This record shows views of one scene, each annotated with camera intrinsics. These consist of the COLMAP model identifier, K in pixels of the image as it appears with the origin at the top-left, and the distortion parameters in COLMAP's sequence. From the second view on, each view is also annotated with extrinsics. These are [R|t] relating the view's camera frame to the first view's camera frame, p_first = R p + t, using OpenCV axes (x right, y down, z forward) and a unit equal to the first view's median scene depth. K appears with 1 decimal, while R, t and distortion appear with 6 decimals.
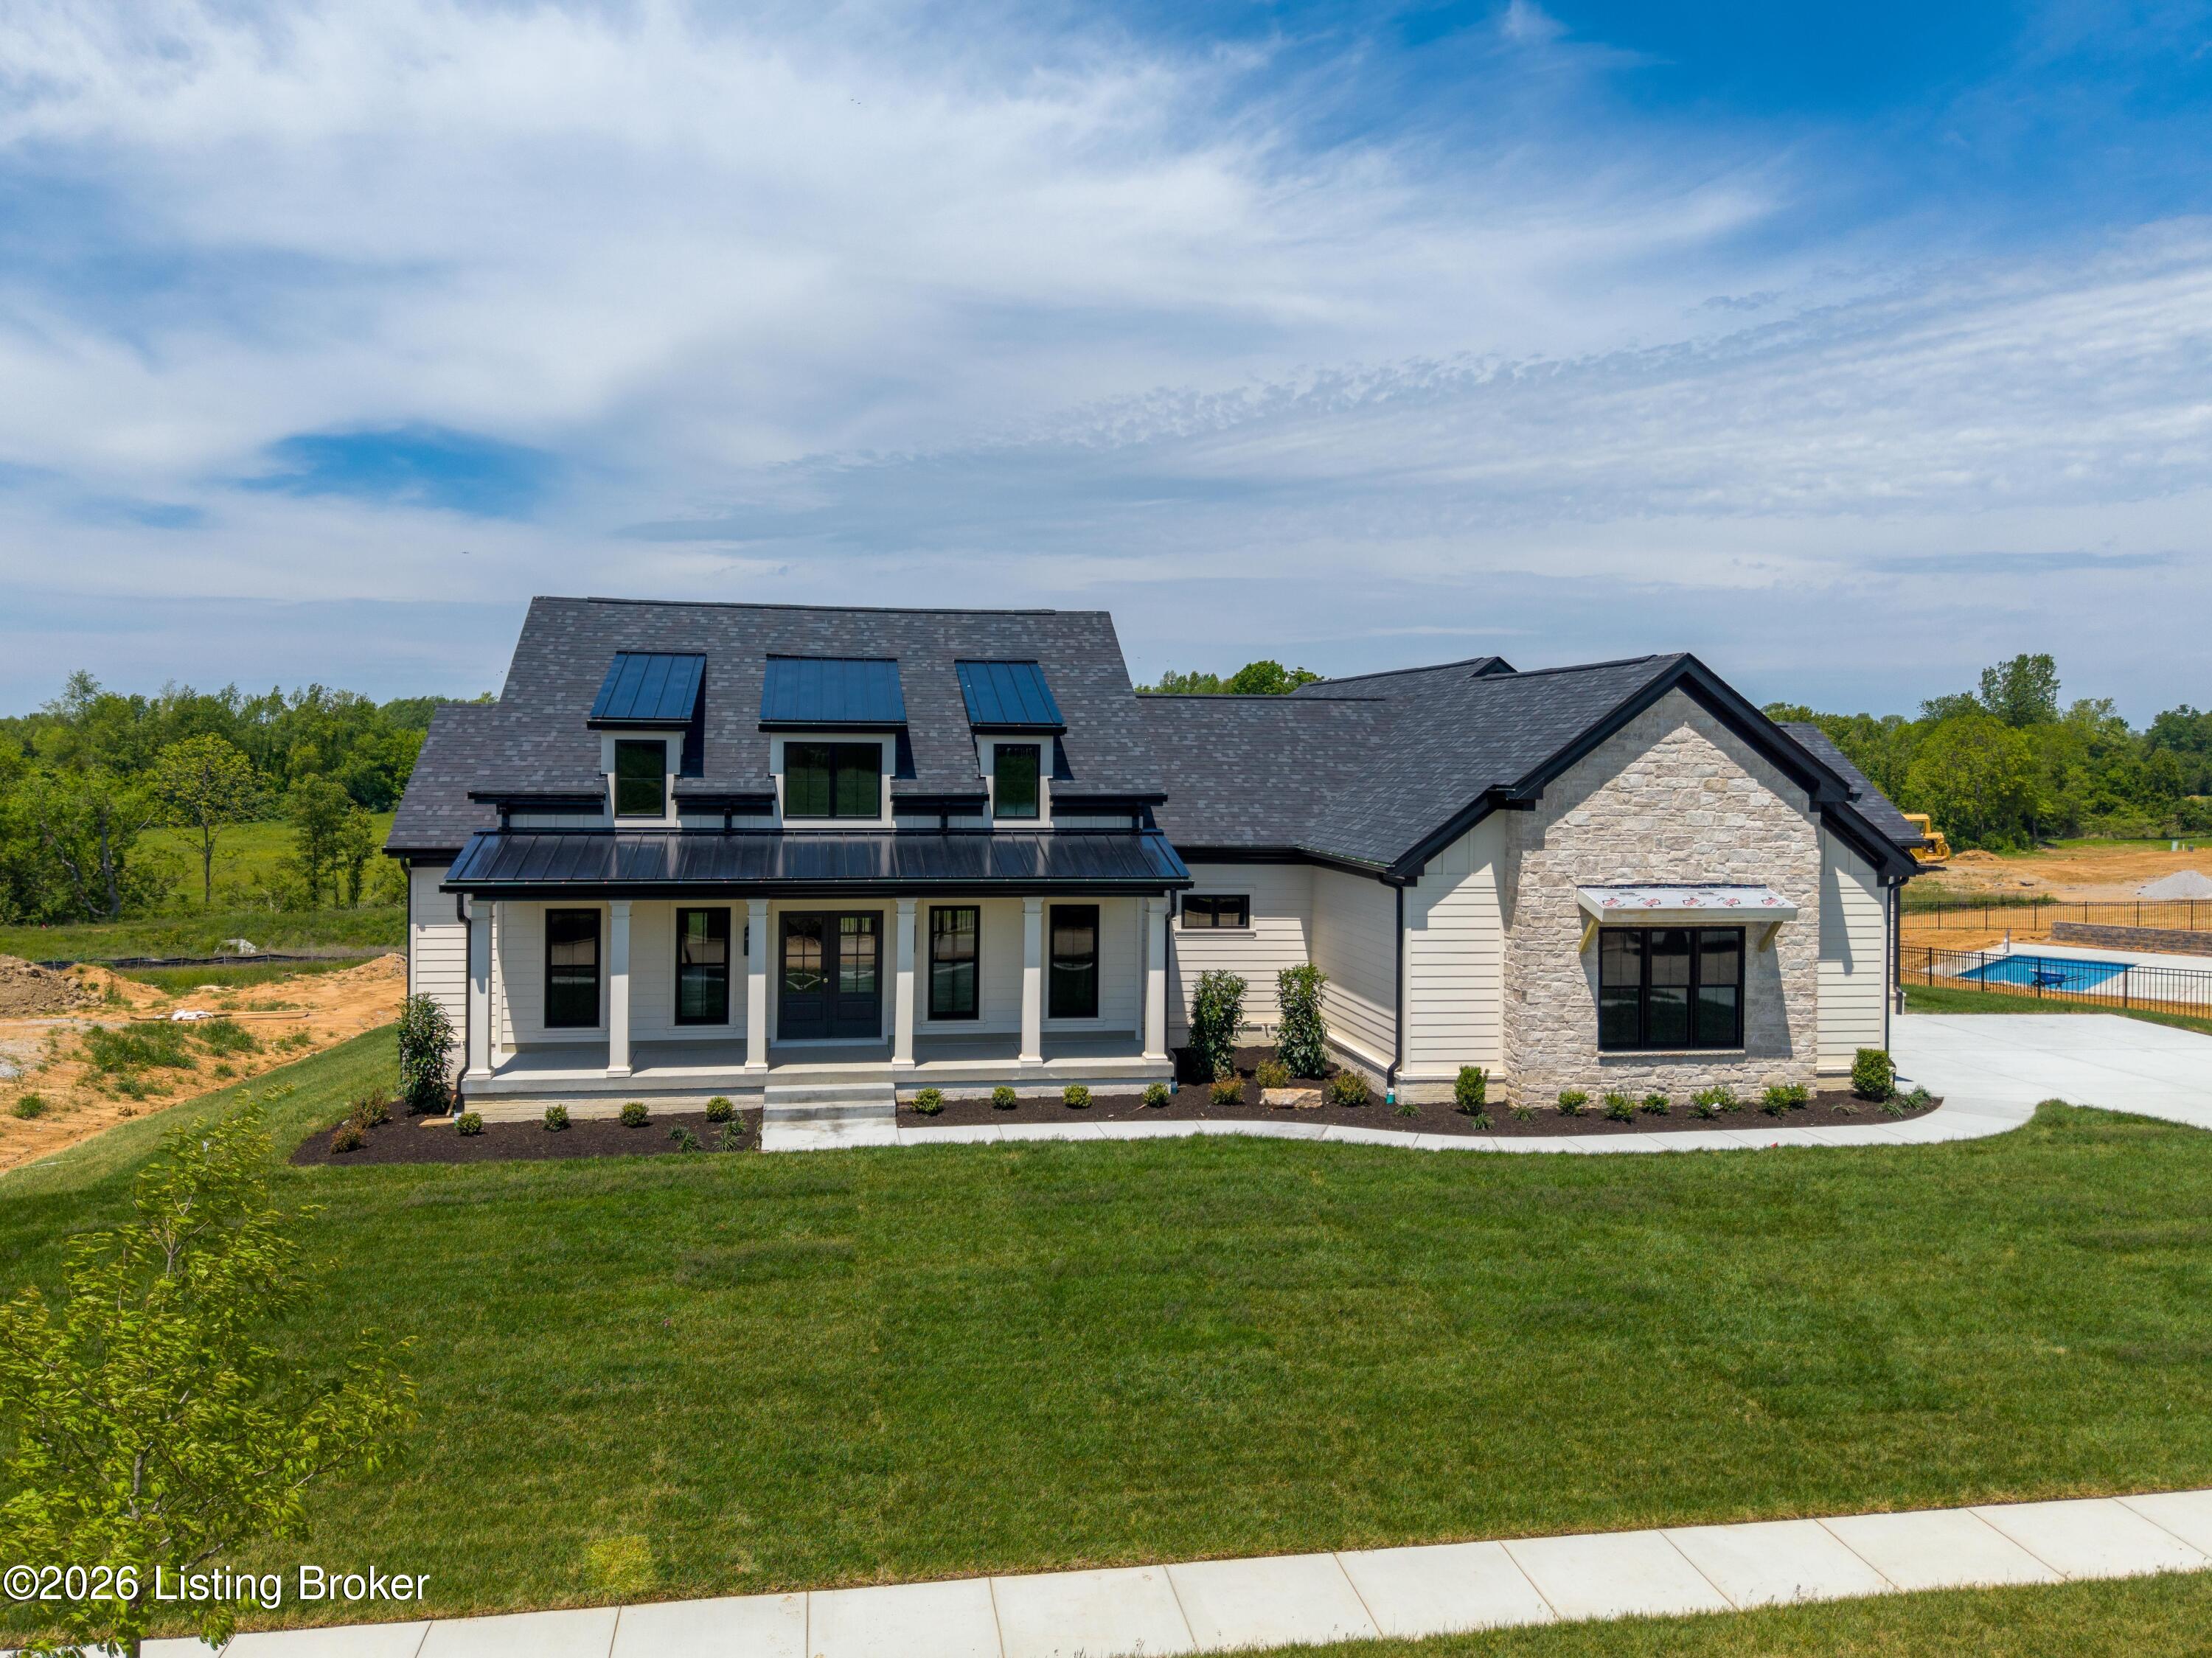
lens RADIAL K [[1732.3, 0, 1090.4], [0, 1732.3, 782.6], [0, 0, 1]] dist [0.010357, -0.003438]
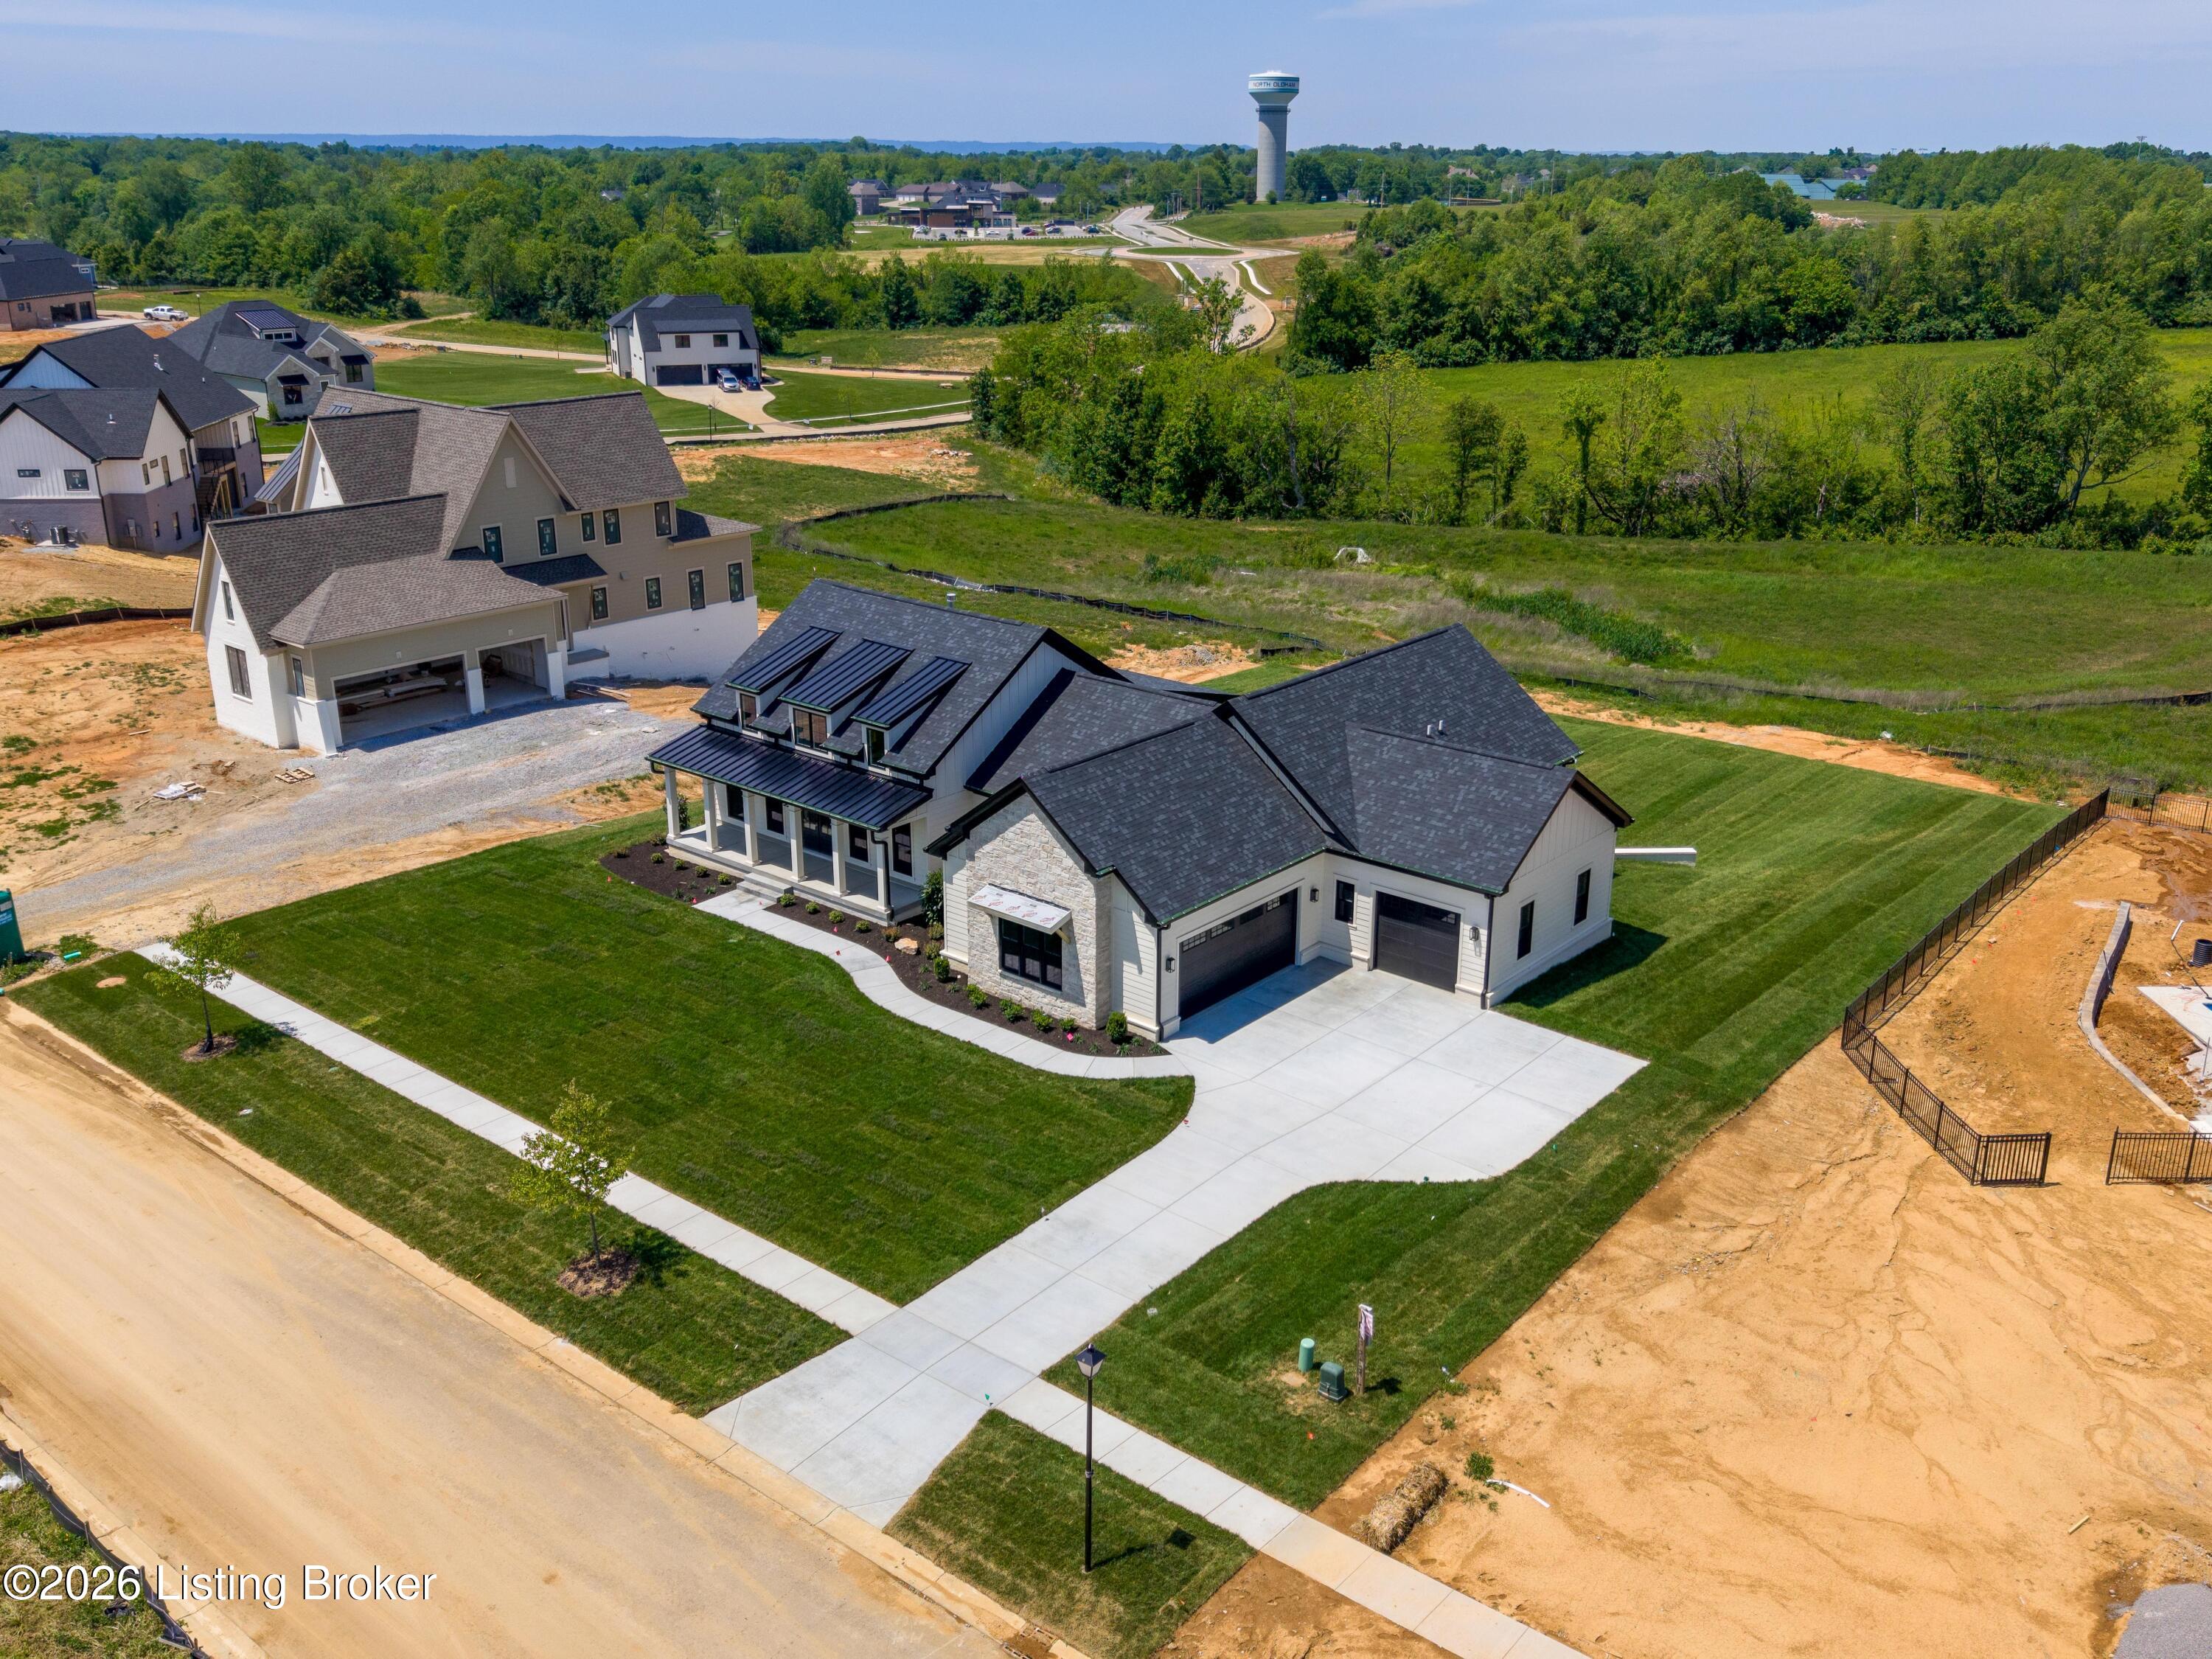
lens RADIAL K [[1917.5, 0, 1139.8], [0, 1917.5, 1005.8], [0, 0, 1]] dist [0.045606, -0.005267]
pose [[0.673425, 0.304503, -0.673629, 1.773111], [-0.020278, 0.918493, 0.394918, -0.619488], [0.738977, -0.252288, 0.624711, -0.185995]]
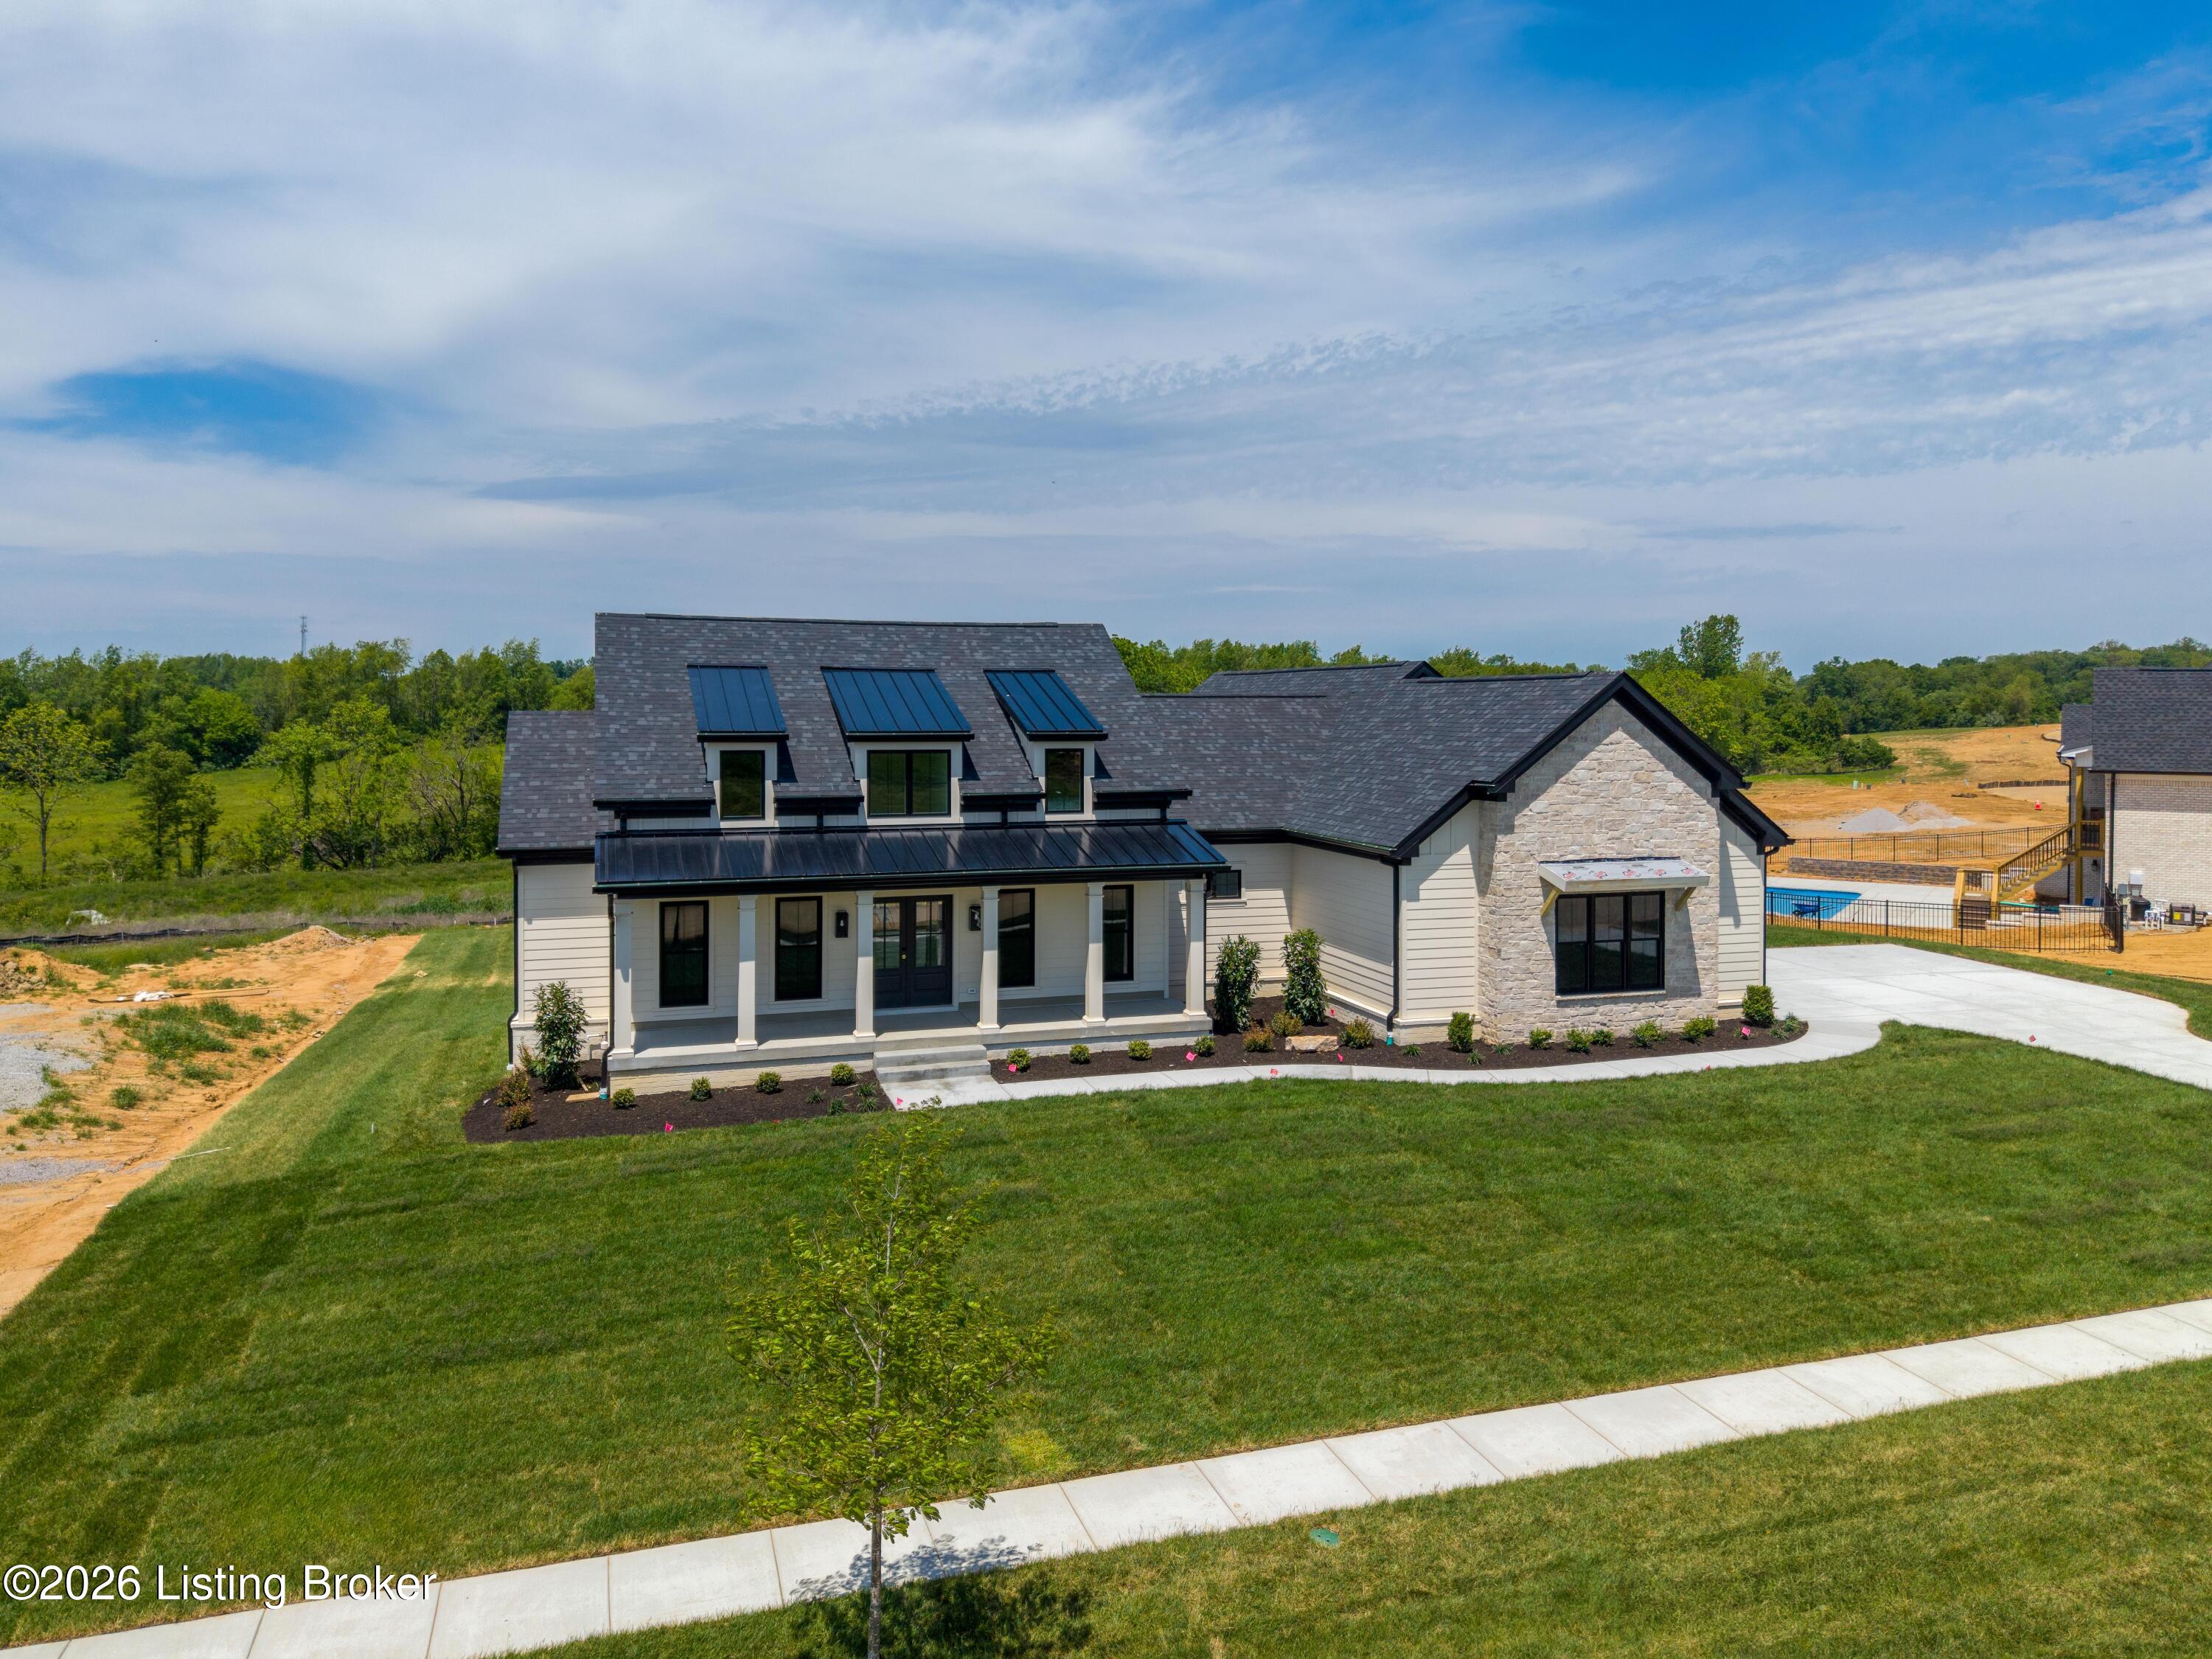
lens RADIAL K [[1621.1, 0, 1126.3], [0, 1621.1, 741.9], [0, 0, 1]] dist [0.012998, -0.007359]
pose [[0.987908, -0.012027, 0.154574, -0.181312], [0.010718, 0.999899, 0.009301, -0.038561], [-0.154670, -0.007531, 0.987937, -0.087239]]
